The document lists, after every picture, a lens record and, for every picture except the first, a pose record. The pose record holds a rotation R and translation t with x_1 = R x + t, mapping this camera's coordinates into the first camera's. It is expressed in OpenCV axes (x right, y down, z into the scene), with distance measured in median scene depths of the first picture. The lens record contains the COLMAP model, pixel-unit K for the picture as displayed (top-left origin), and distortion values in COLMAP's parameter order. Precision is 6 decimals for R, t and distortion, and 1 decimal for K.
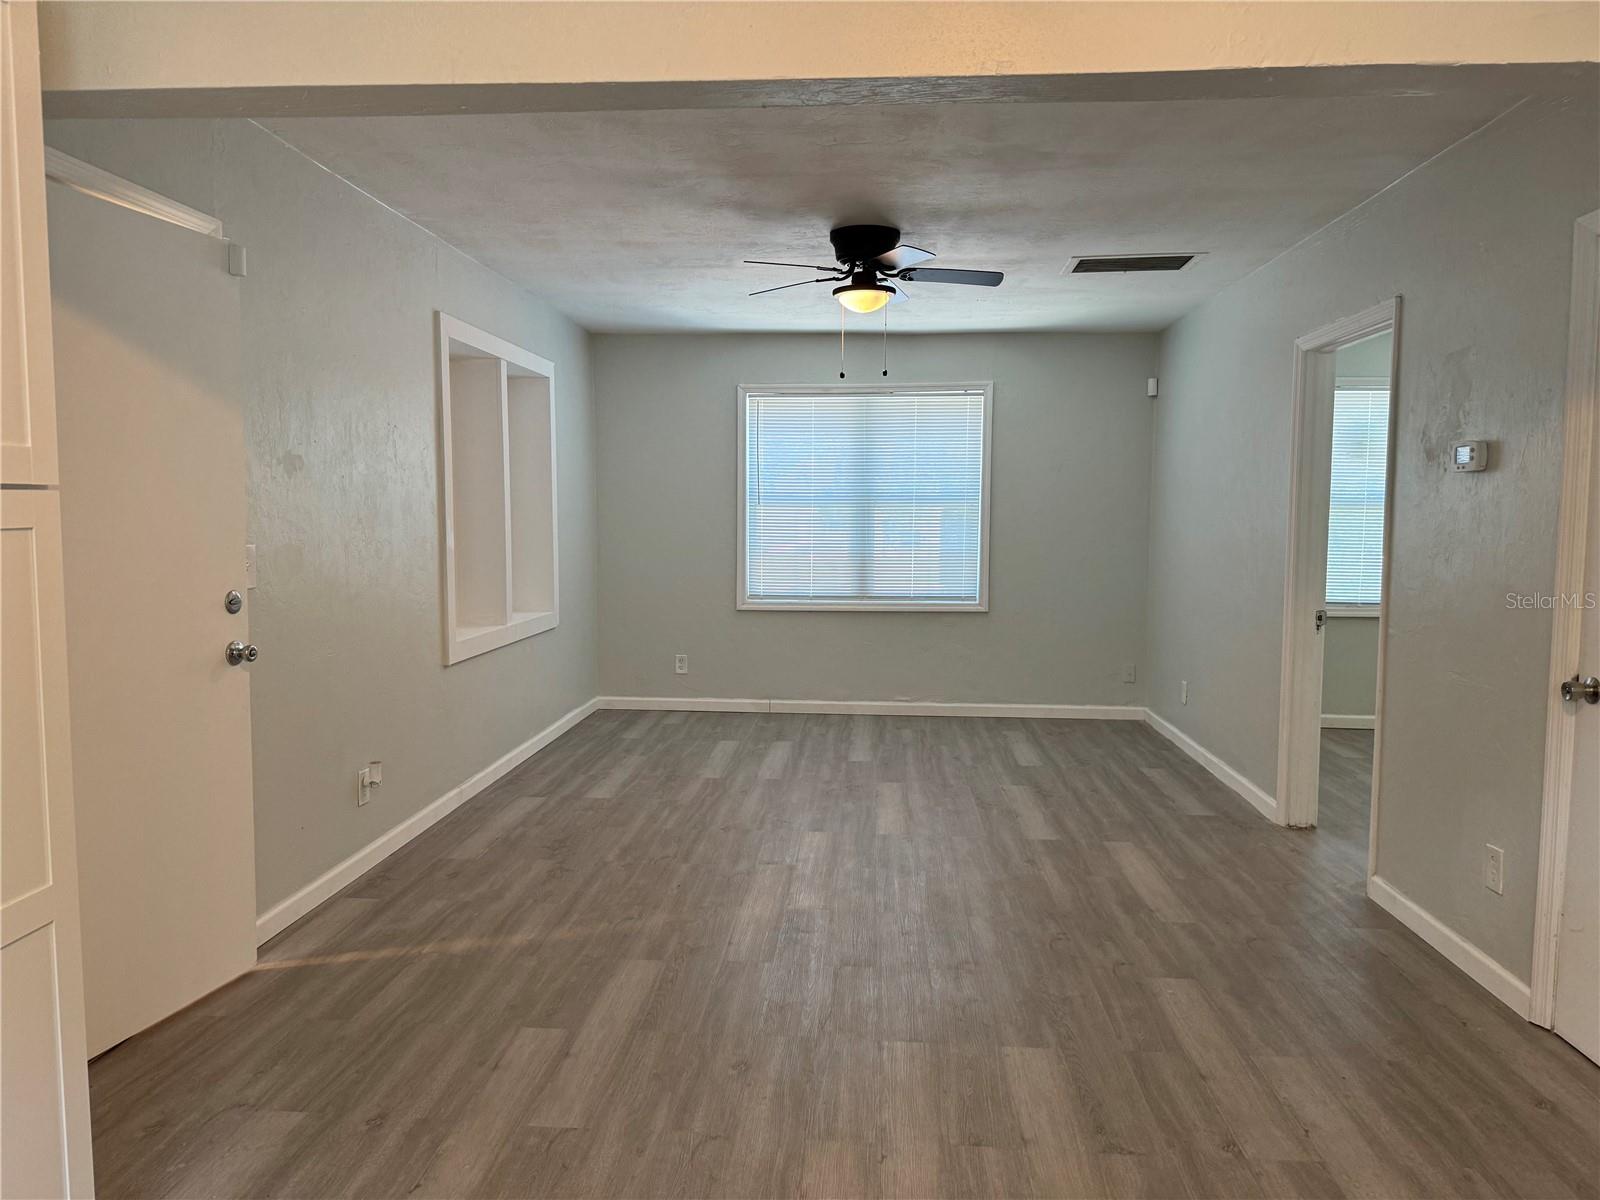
lens RADIAL K [[1132.4, 0, 795.9], [0, 1132.4, 604.9], [0, 0, 1]] dist [0.061084, -0.088218]
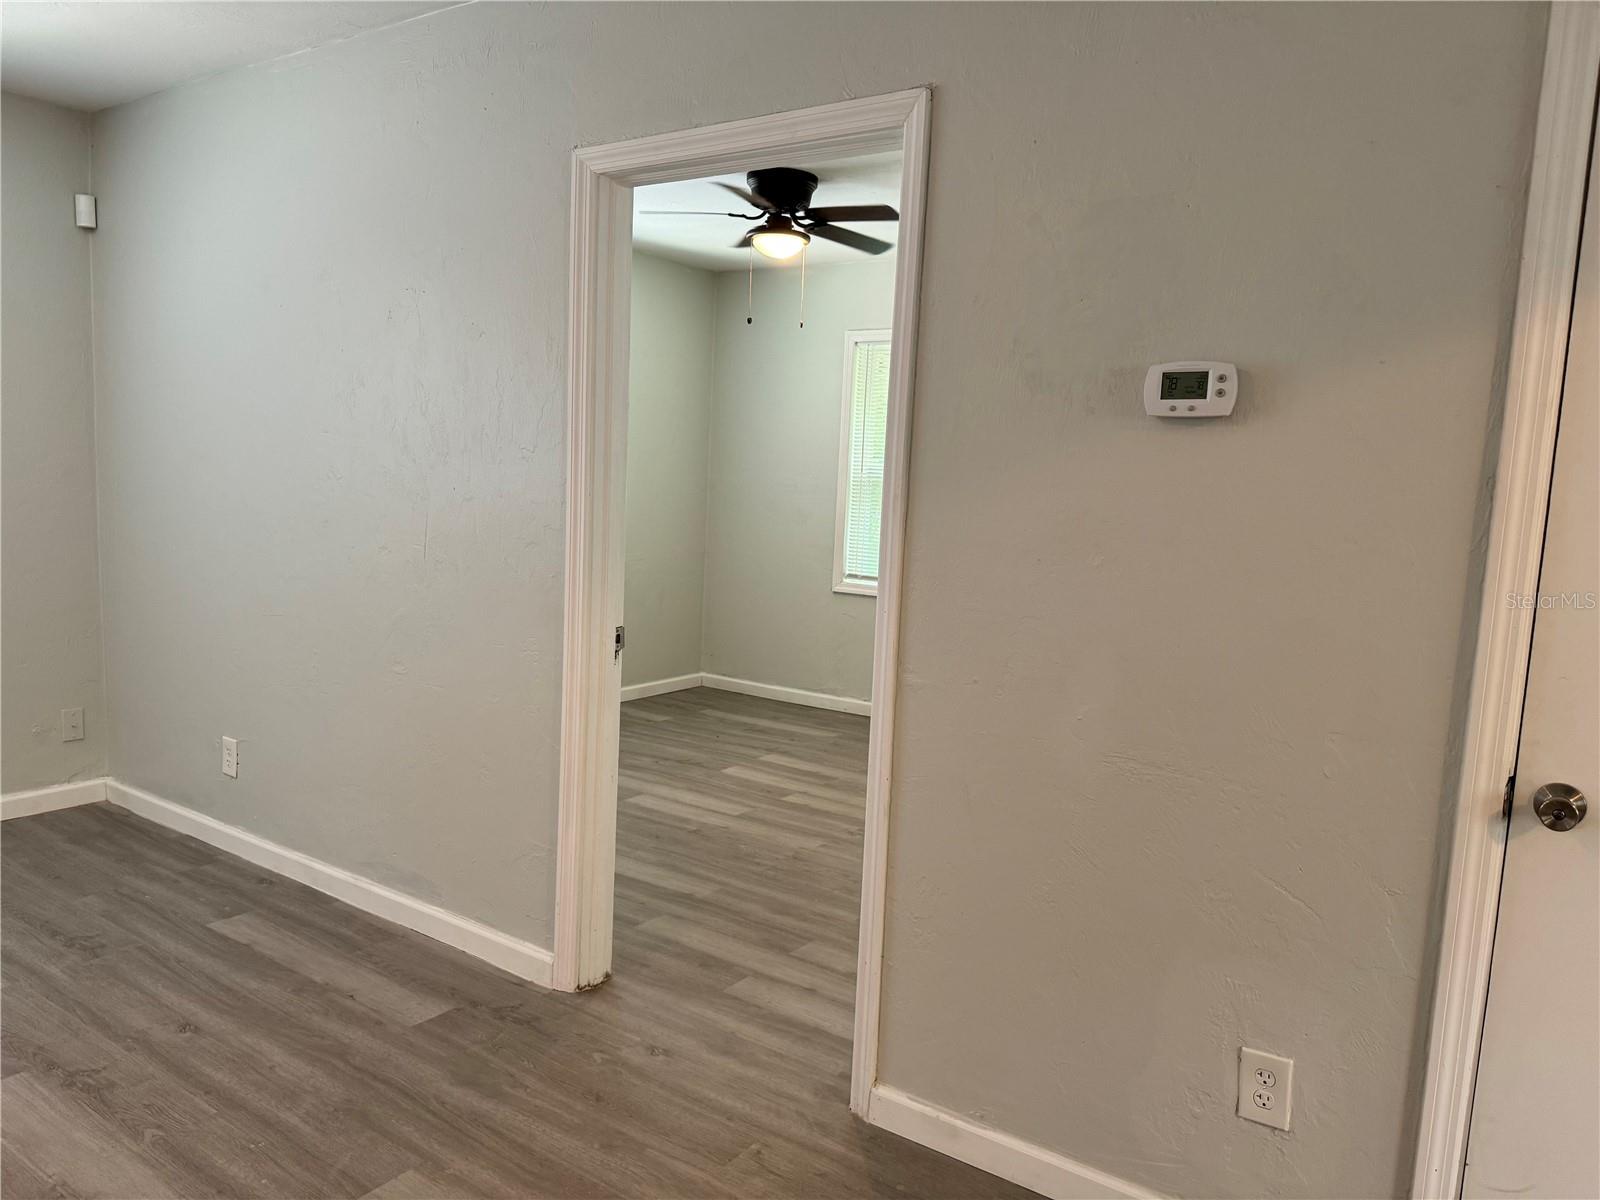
lens RADIAL K [[1132.4, 0, 795.9], [0, 1132.4, 604.9], [0, 0, 1]] dist [0.061084, -0.088218]
pose [[0.511384, -0.082109, 0.855420, -0.003751], [0.027641, 0.996481, 0.079124, -0.052463], [-0.858907, -0.016818, 0.511855, 0.633071]]
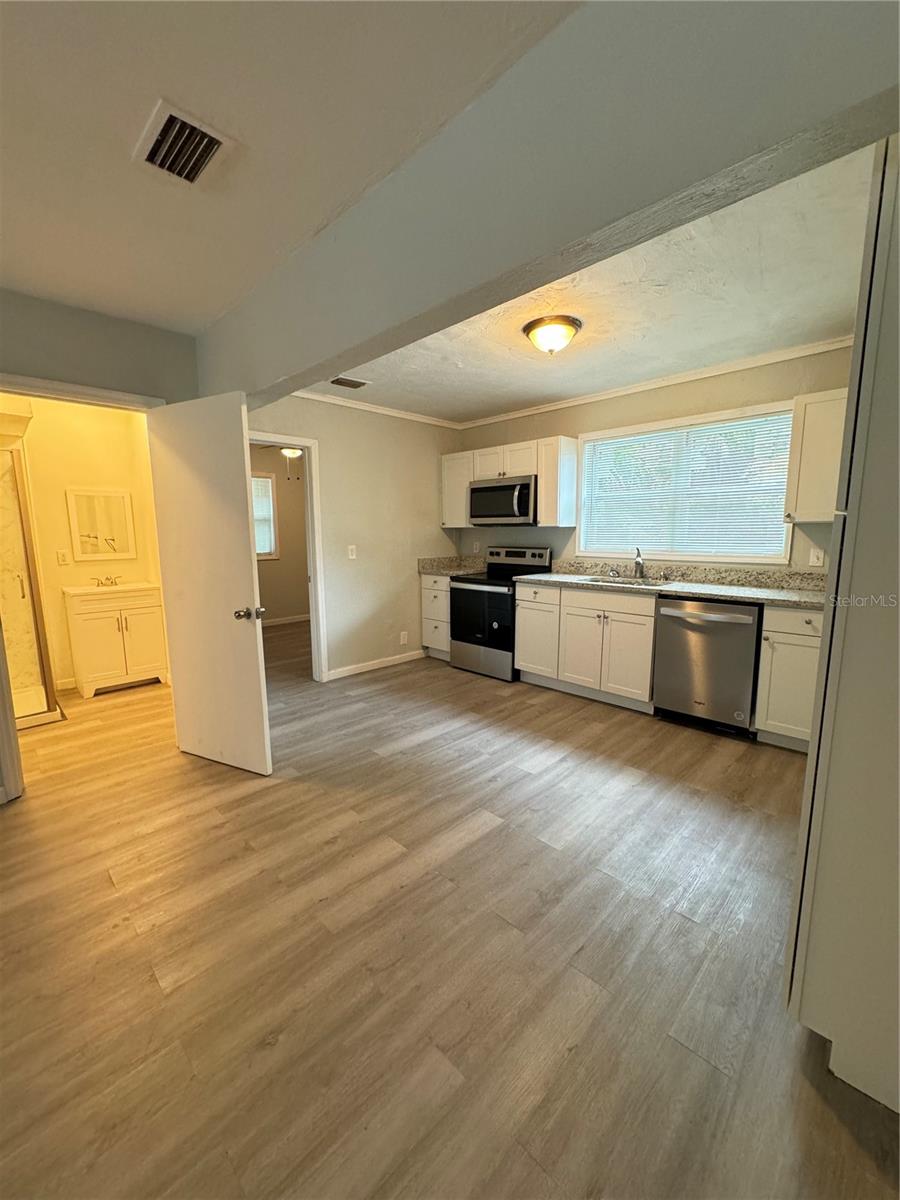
lens RADIAL K [[481.6, 0, 451.6], [0, 481.6, 600.3], [0, 0, 1]] dist [-0.001121, 0.000481]
pose [[-0.758756, -0.095008, 0.644409, -0.261156], [0.055865, 0.976169, 0.209698, -0.057147], [-0.648975, 0.195110, -0.735366, 0.680765]]
